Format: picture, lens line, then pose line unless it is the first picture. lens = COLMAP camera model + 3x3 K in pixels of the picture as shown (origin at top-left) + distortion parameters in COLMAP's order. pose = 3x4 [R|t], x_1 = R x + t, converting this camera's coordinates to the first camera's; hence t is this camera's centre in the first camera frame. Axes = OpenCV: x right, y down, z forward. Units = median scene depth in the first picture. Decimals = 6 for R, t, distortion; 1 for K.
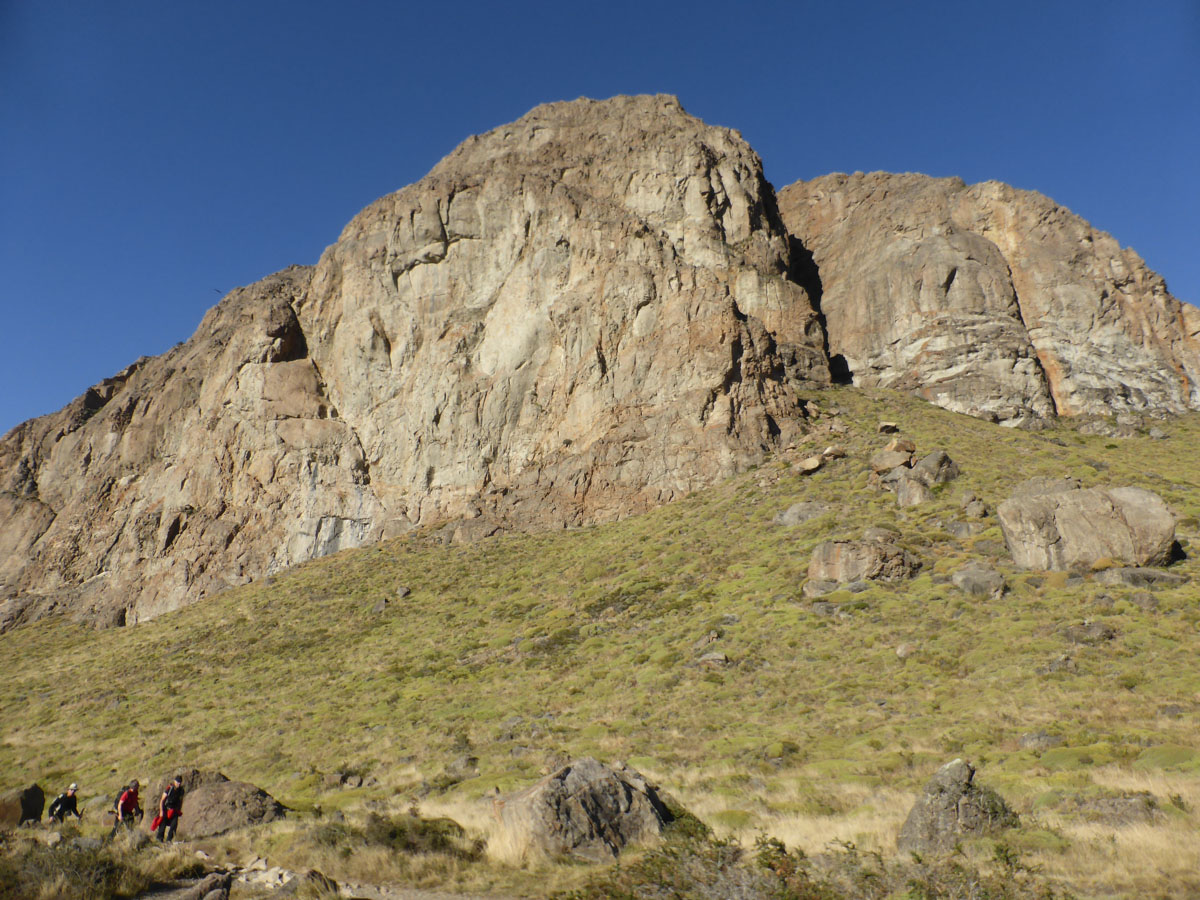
lens RADIAL K [[888.2, 0, 604.0], [0, 888.2, 454.9], [0, 0, 1]] dist [0.001911, 0.001168]
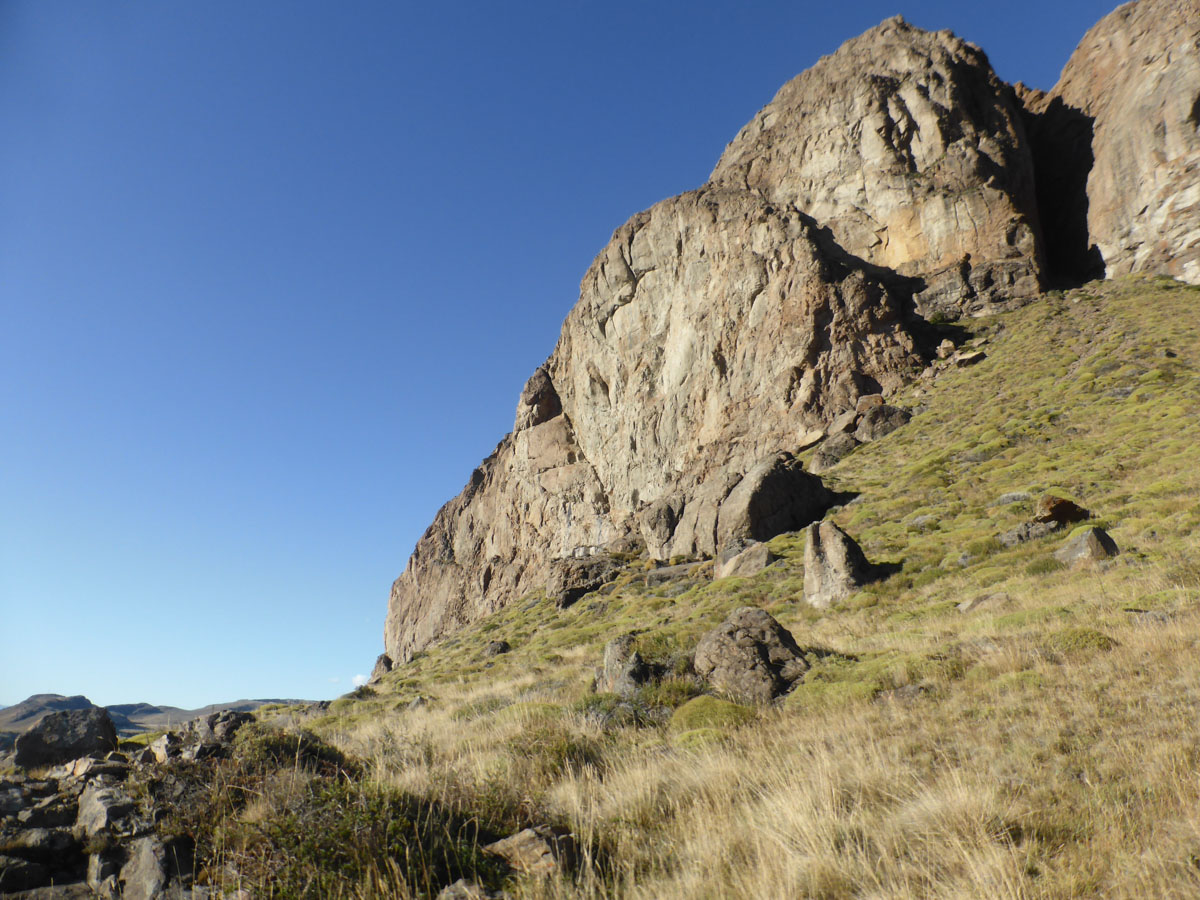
lens RADIAL K [[902.3, 0, 600.0], [0, 902.3, 450.0], [0, 0, 1]] dist [0.012201, 0.006922]
pose [[0.803271, -0.223110, -0.552248, 0.365619], [0.231881, 0.971184, -0.055080, 0.015405], [0.548623, -0.083811, 0.831858, 0.032097]]
